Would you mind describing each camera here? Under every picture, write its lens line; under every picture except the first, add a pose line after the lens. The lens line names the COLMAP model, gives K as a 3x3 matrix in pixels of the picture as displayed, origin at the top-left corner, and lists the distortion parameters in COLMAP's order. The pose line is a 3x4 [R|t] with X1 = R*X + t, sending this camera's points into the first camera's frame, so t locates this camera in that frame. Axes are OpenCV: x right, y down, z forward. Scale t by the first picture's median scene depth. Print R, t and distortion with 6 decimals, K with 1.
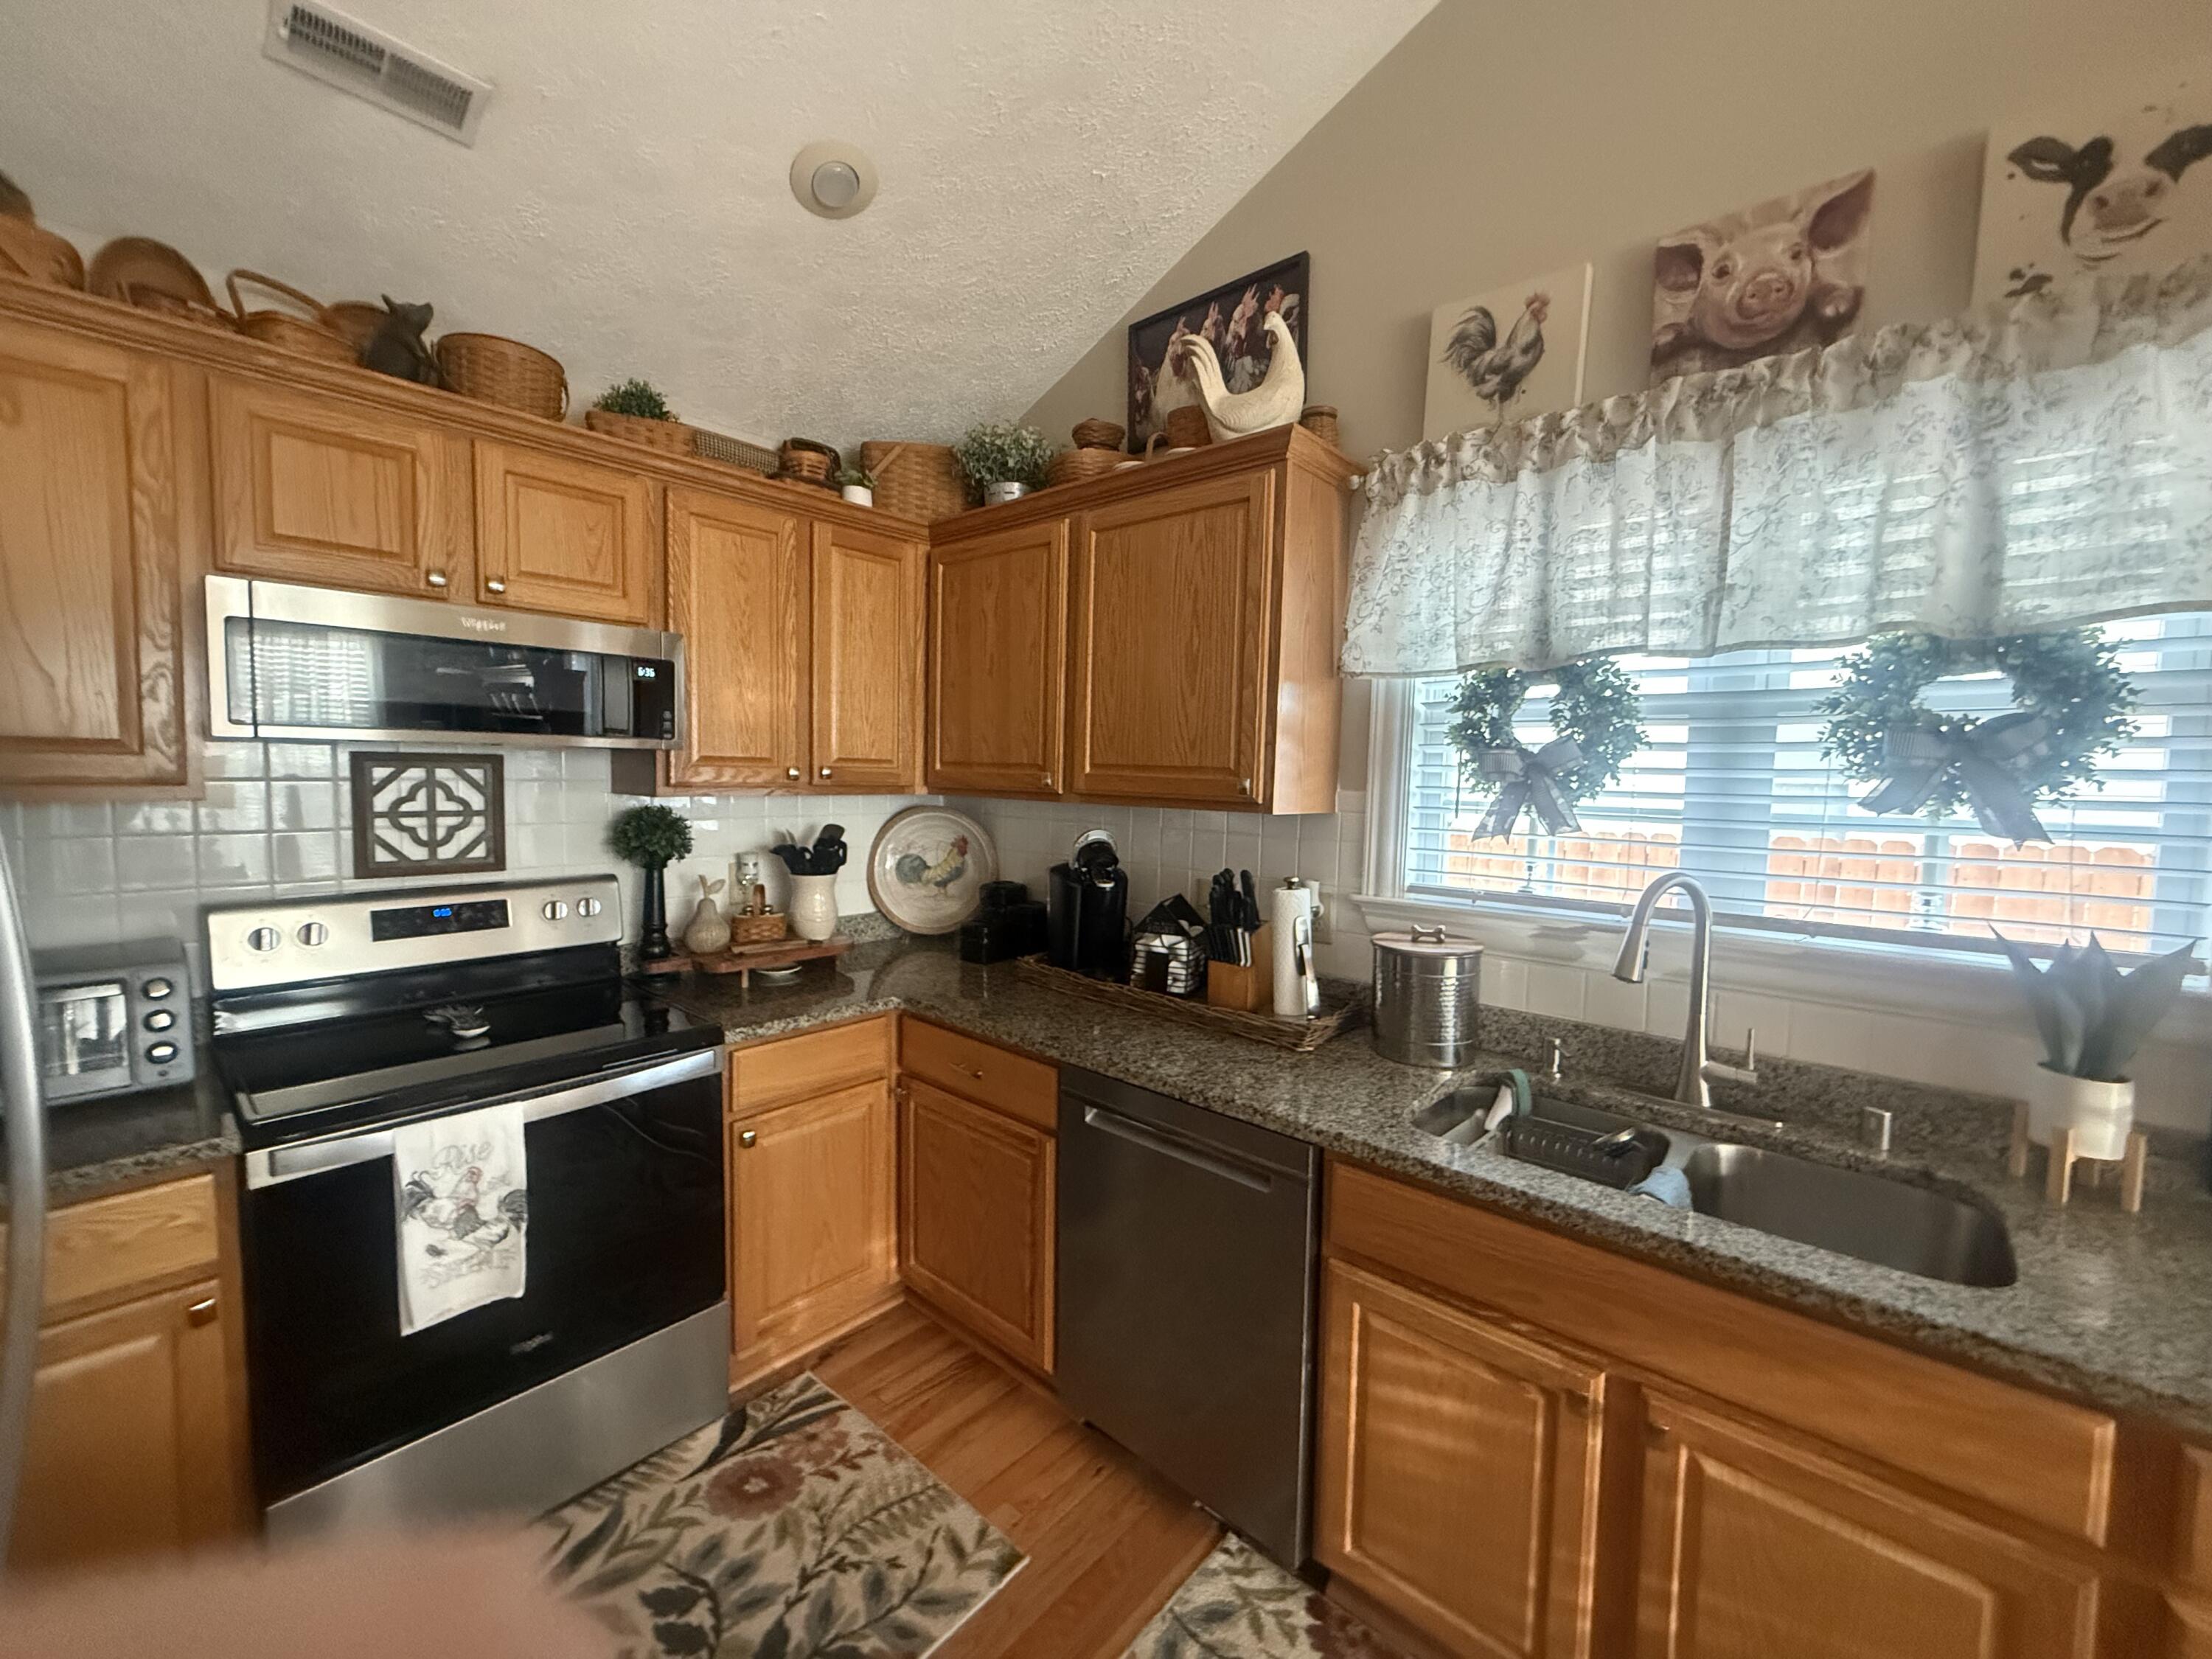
lens RADIAL K [[882.5, 0, 1096.8], [0, 882.5, 828.2], [0, 0, 1]] dist [-0.002835, 0.000674]
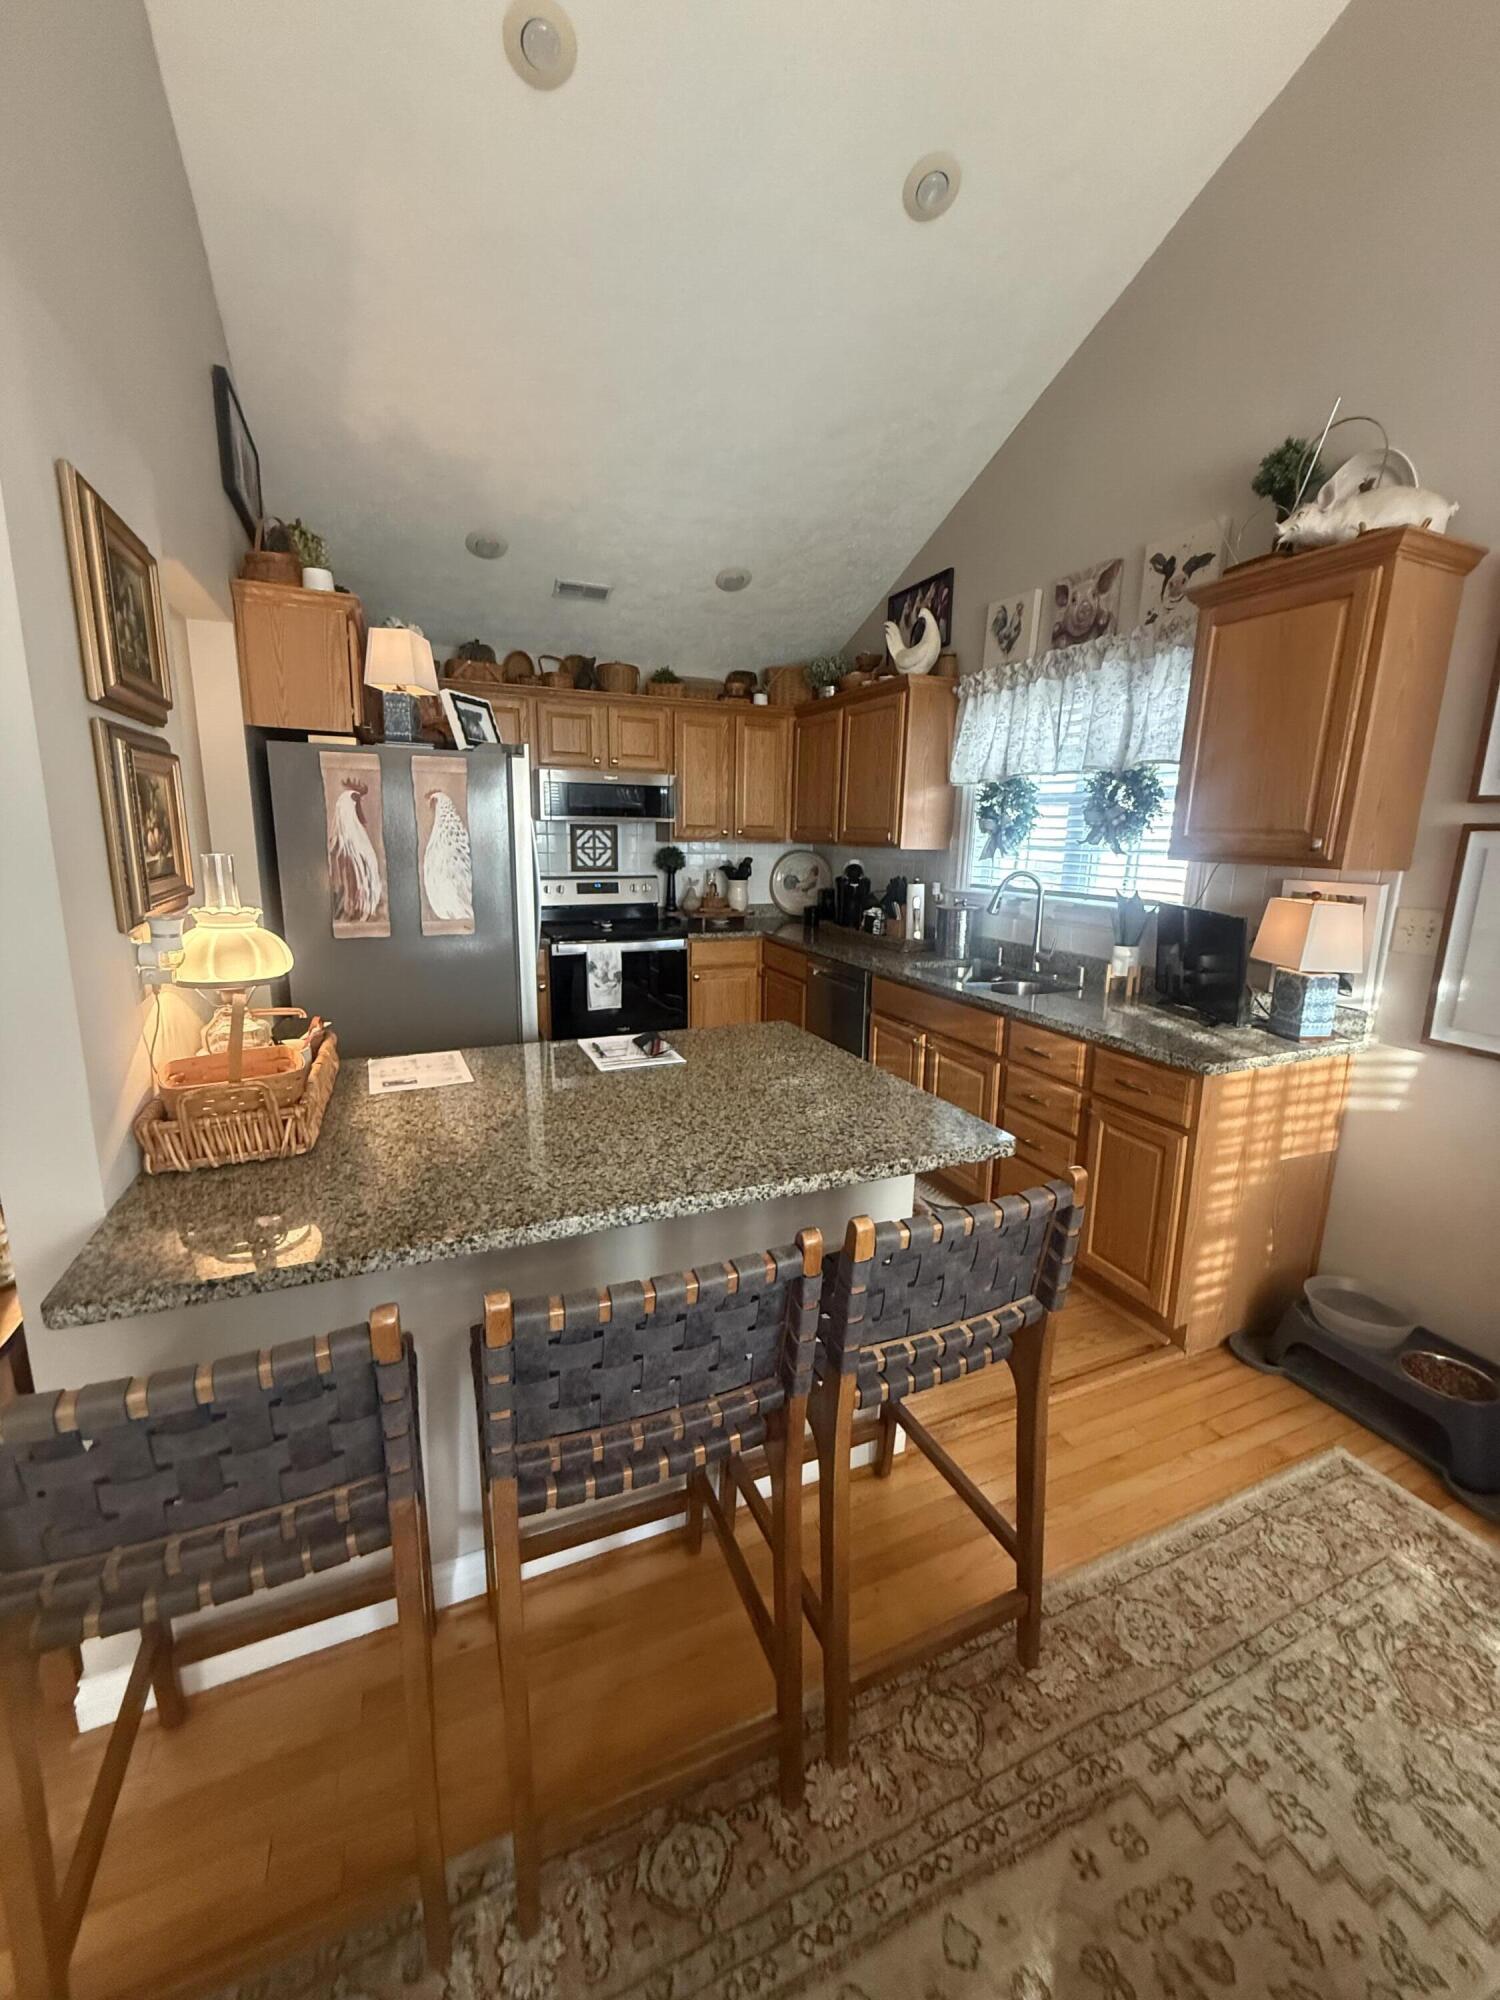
lens RADIAL K [[797.9, 0, 751.8], [0, 797.9, 992.9], [0, 0, 1]] dist [-0.002835, 0.000674]
pose [[0.904815, 0.080212, -0.418183, 0.759930], [-0.026694, 0.990850, 0.132299, 0.091771], [0.424968, -0.108543, 0.898677, -1.070435]]
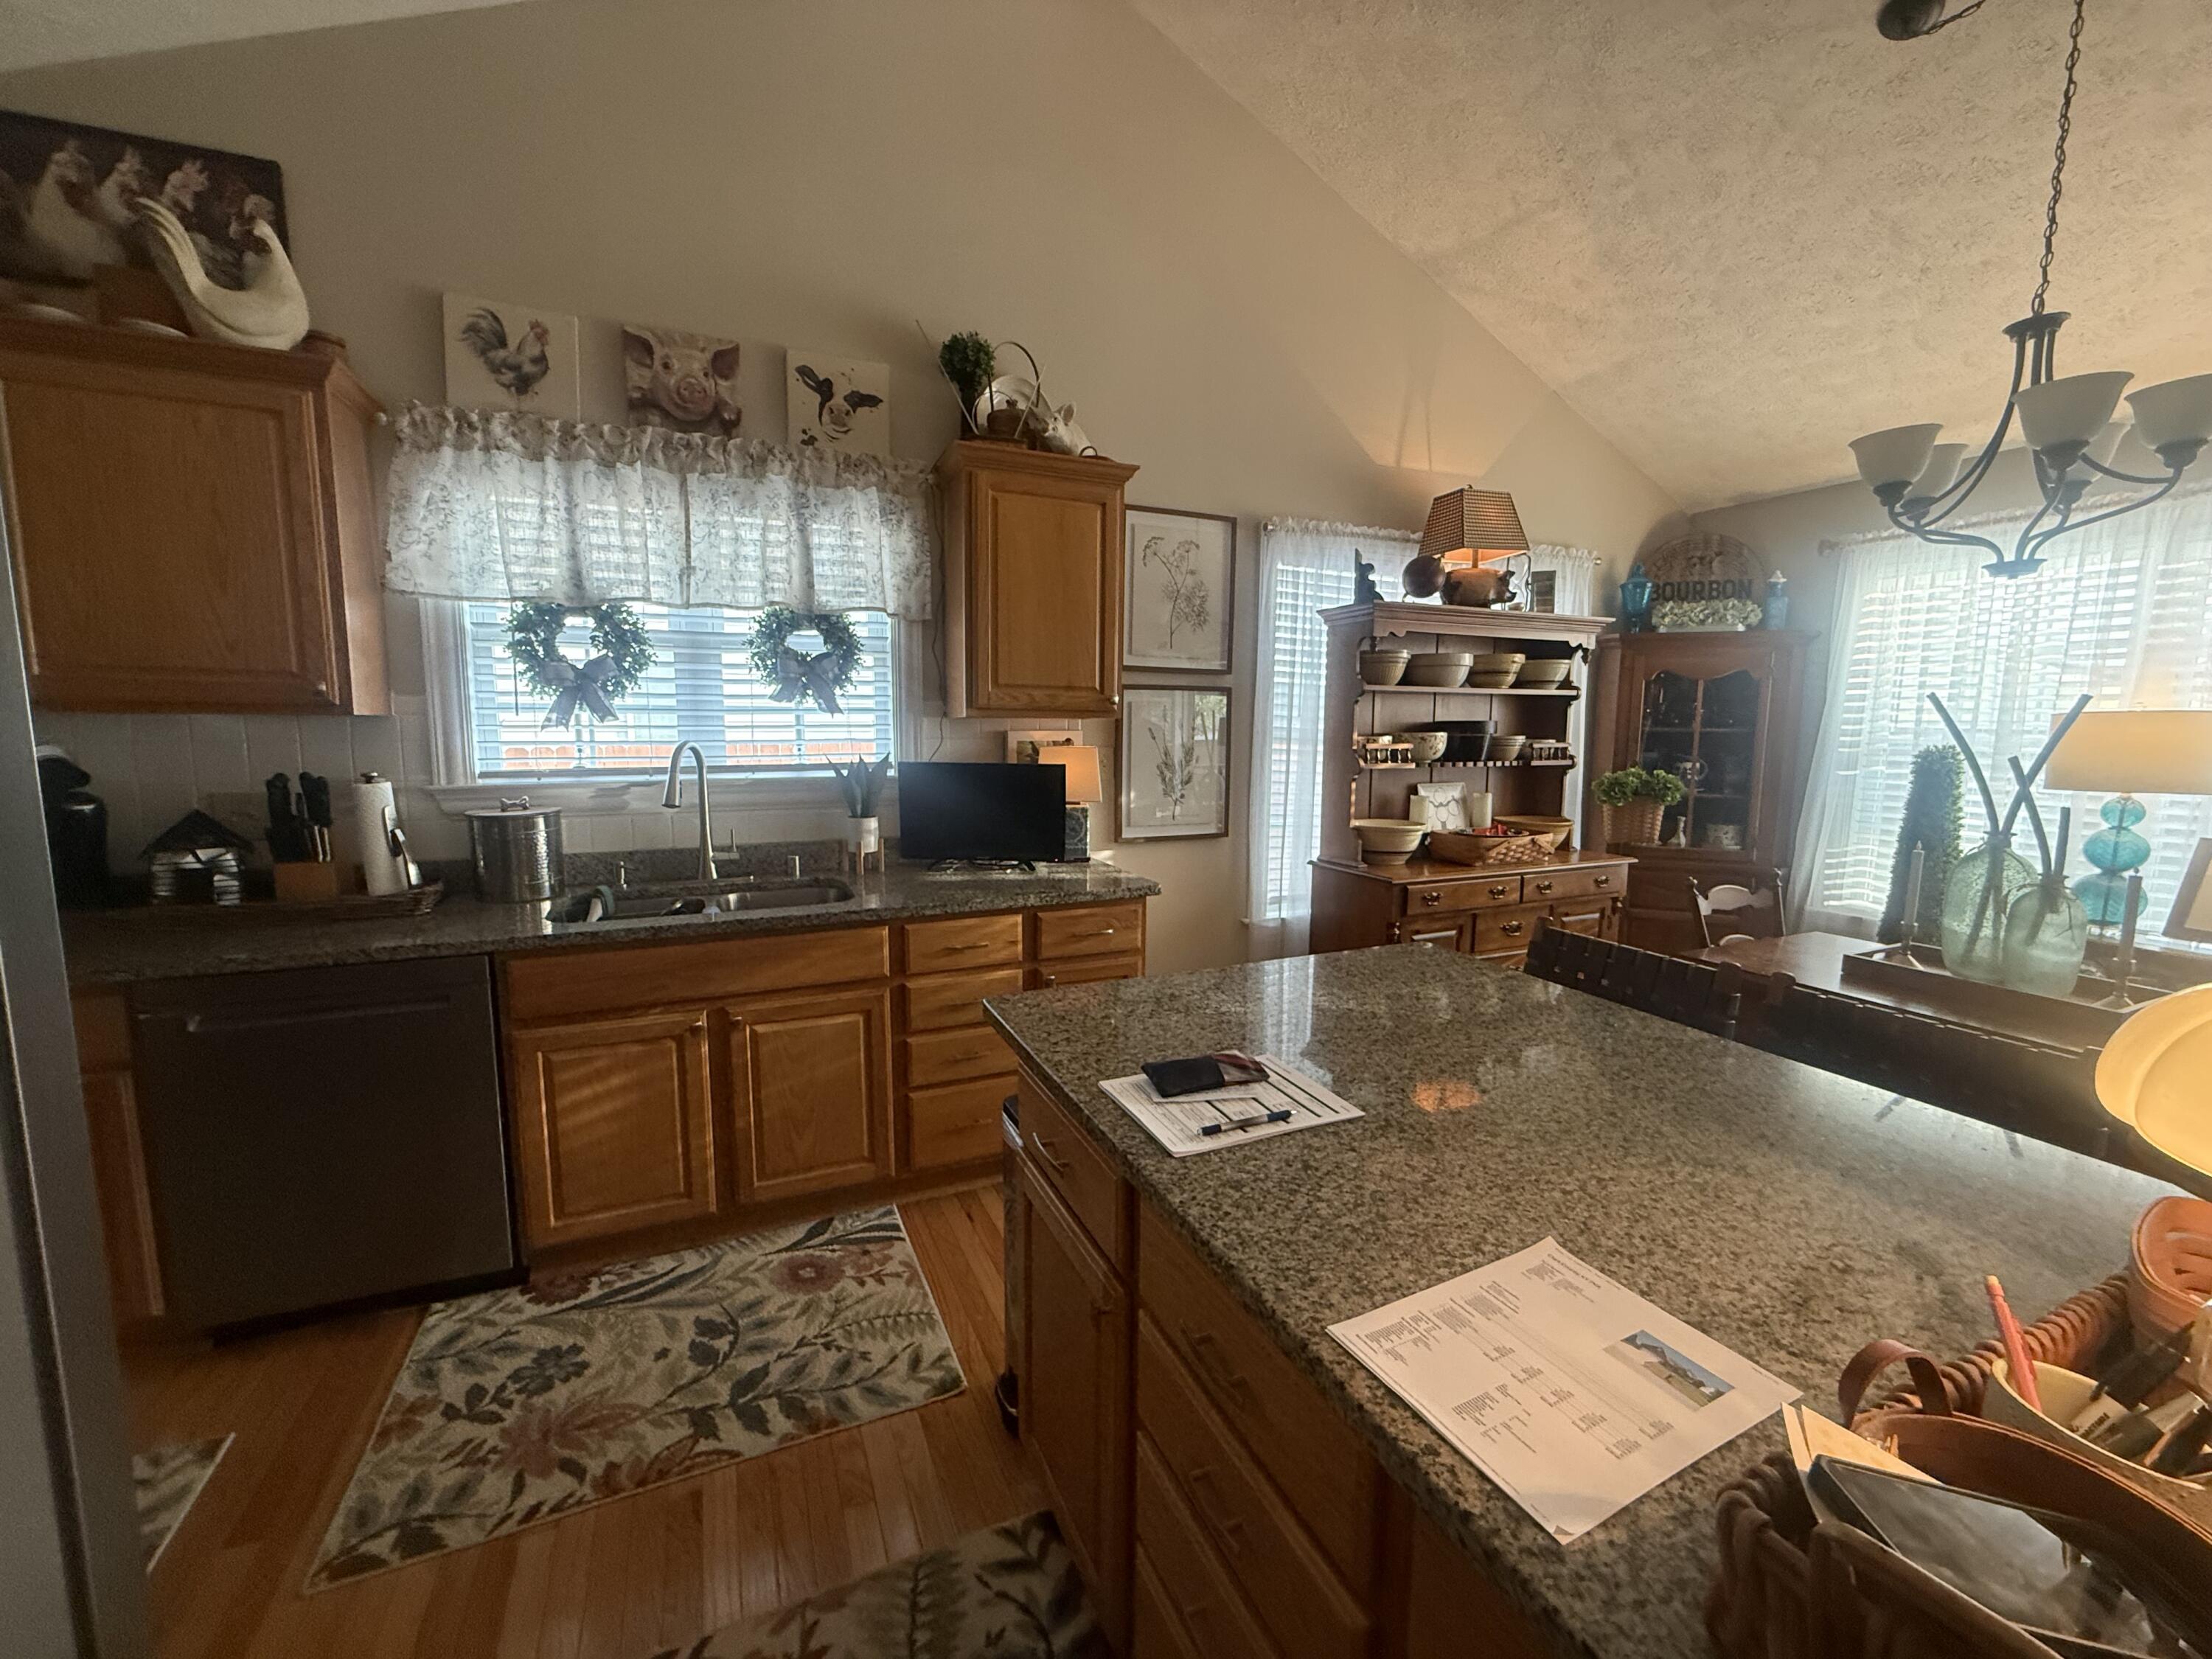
lens RADIAL K [[882.5, 0, 1098.6], [0, 882.5, 826.3], [0, 0, 1]] dist [-0.002835, 0.000674]
pose [[0.414965, -0.129834, 0.900526, -0.440096], [0.060242, 0.991515, 0.115192, 0.054257], [-0.907841, 0.006449, 0.419266, -0.325910]]
